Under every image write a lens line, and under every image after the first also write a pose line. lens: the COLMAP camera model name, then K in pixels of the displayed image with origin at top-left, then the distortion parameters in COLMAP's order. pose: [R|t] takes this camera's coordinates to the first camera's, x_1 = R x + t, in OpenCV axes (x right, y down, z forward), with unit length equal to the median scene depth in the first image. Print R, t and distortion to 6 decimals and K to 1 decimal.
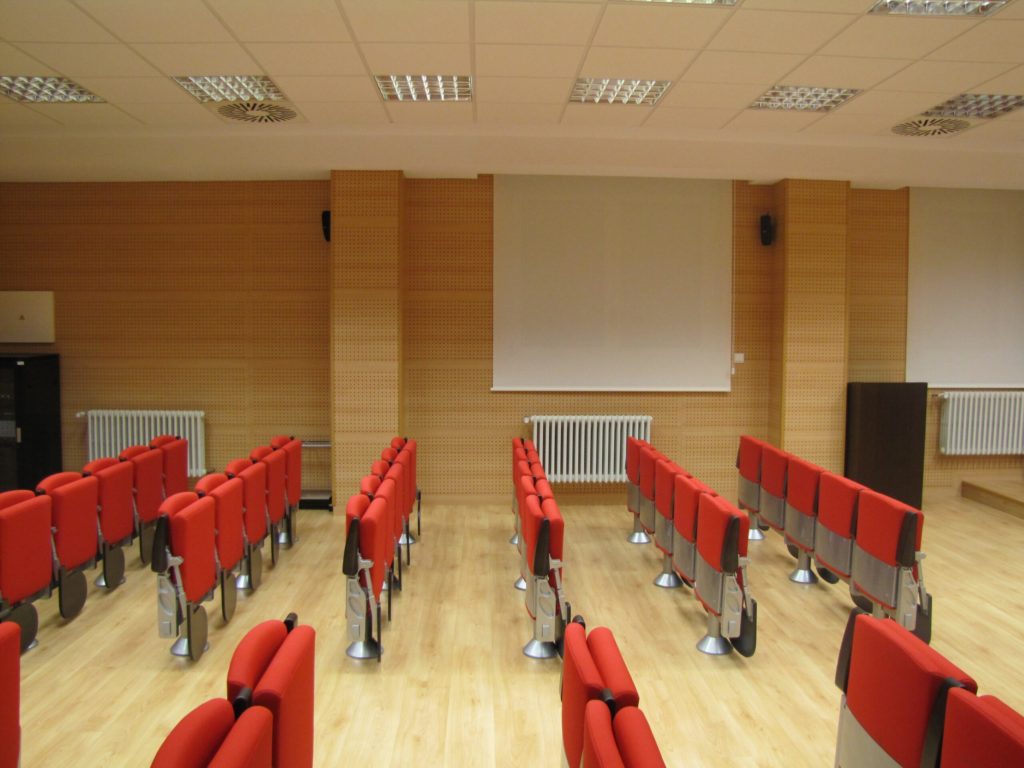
lens RADIAL K [[848.8, 0, 518.2], [0, 848.8, 378.1], [0, 0, 1]] dist [-0.196492, 0.187649]
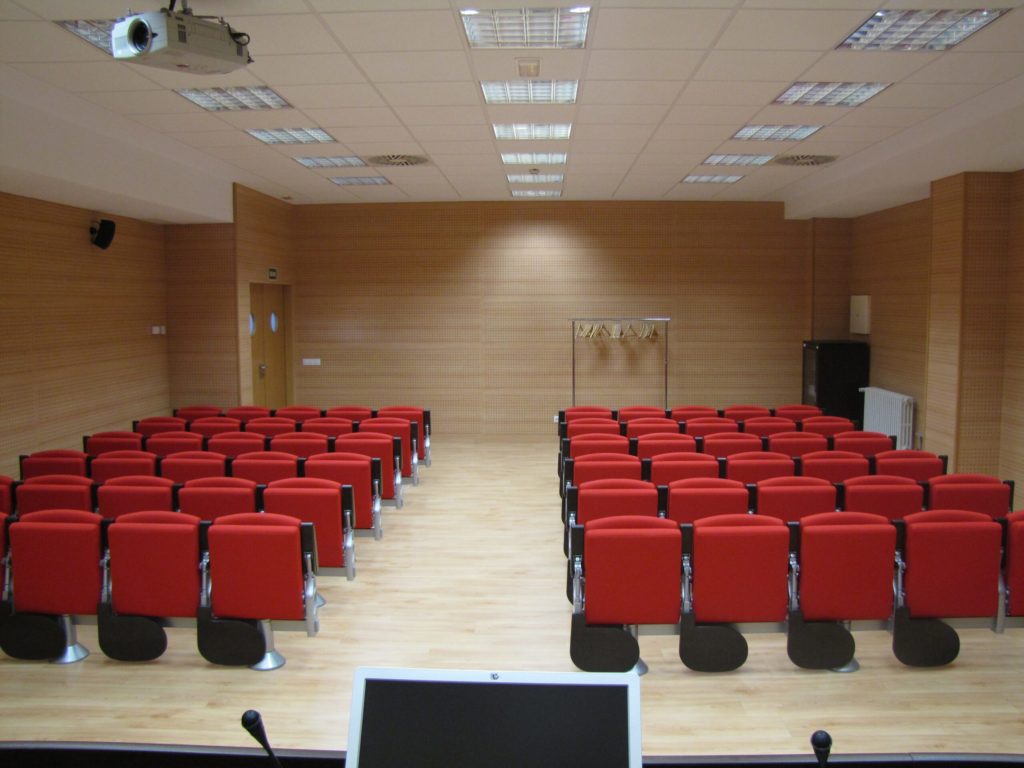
lens RADIAL K [[848.8, 0, 518.2], [0, 848.8, 378.1], [0, 0, 1]] dist [-0.196492, 0.187649]
pose [[-0.071608, 0.083539, -0.993928, 0.821591], [-0.059413, 0.994360, 0.087856, -0.057772], [0.995662, 0.065343, -0.066241, 0.534587]]
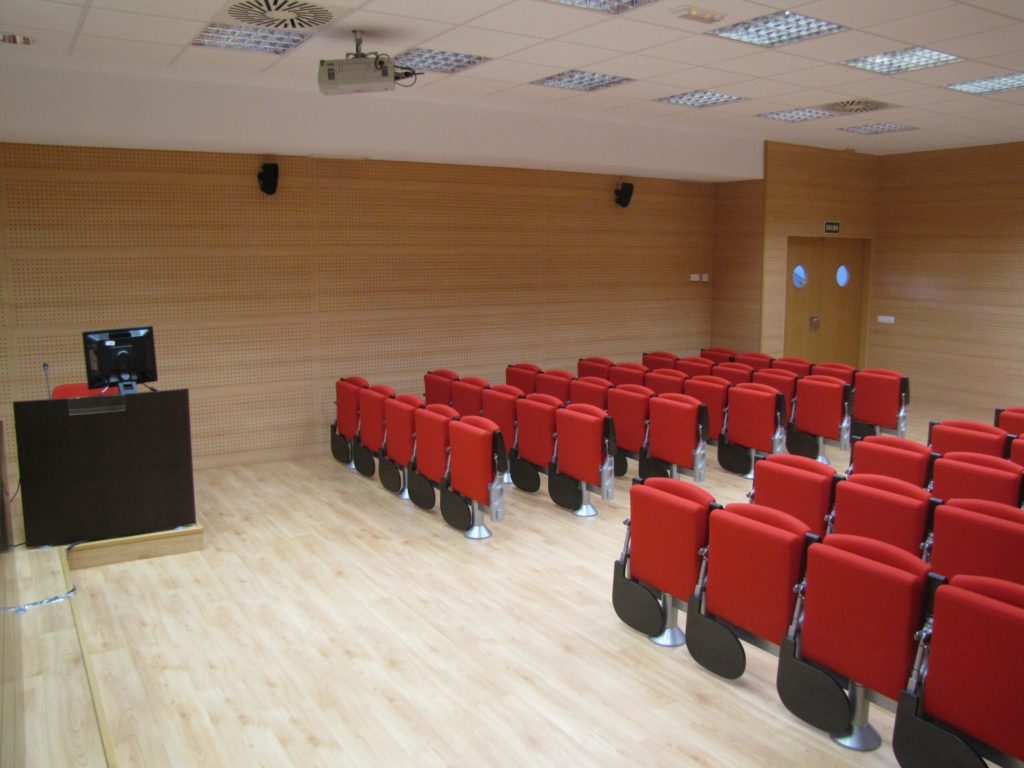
lens RADIAL K [[848.8, 0, 518.2], [0, 848.8, 378.1], [0, 0, 1]] dist [-0.196492, 0.187649]
pose [[-0.865749, 0.064576, -0.496295, 0.611677], [-0.038909, 0.979955, 0.195383, -0.086409], [0.498964, 0.188463, -0.845882, 0.974625]]
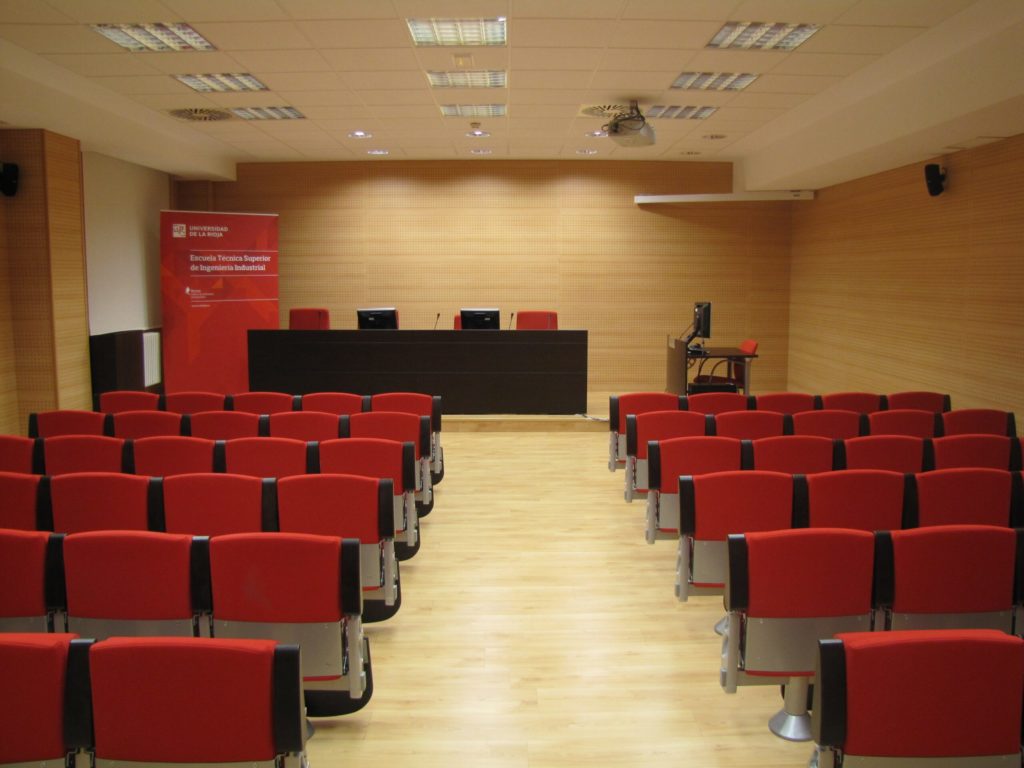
lens RADIAL K [[848.8, 0, 518.2], [0, 848.8, 378.1], [0, 0, 1]] dist [-0.196492, 0.187649]
pose [[0.033663, -0.125056, 0.991578, -0.611395], [0.064564, 0.990340, 0.122708, -0.033386], [-0.997346, 0.059889, 0.041412, 0.421649]]
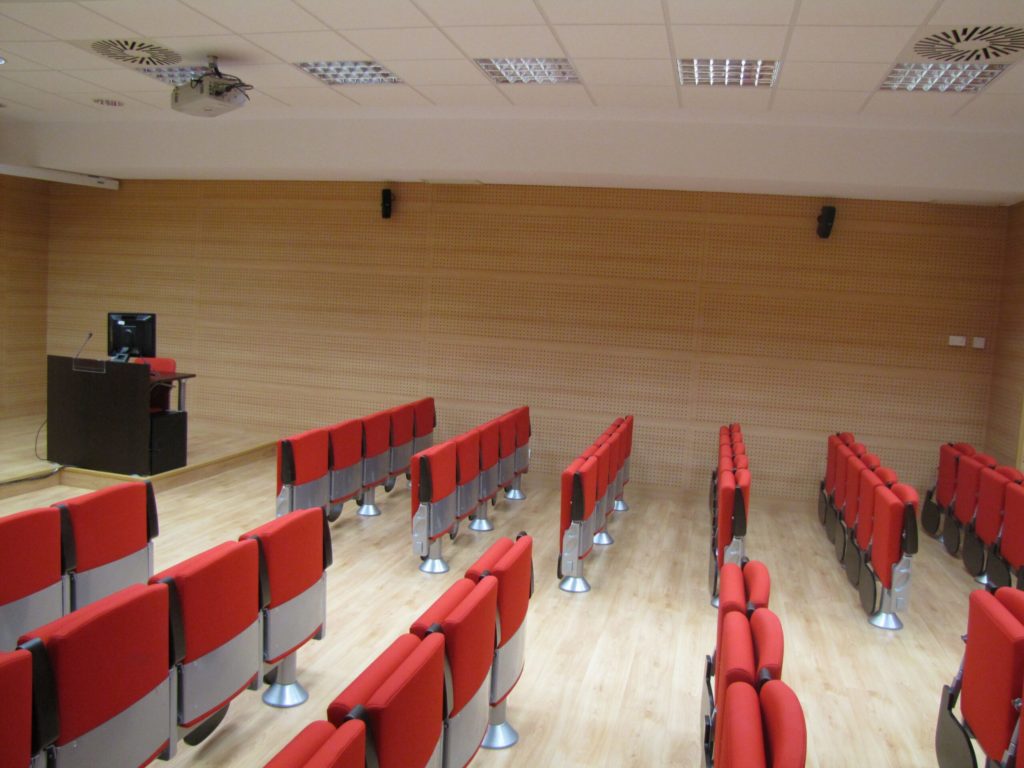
lens RADIAL K [[848.8, 0, 518.2], [0, 848.8, 378.1], [0, 0, 1]] dist [-0.196492, 0.187649]
pose [[-0.960294, -0.088093, 0.264718, -0.094865], [-0.049271, 0.987476, 0.149876, -0.063561], [-0.274606, 0.130882, -0.952608, 0.960126]]
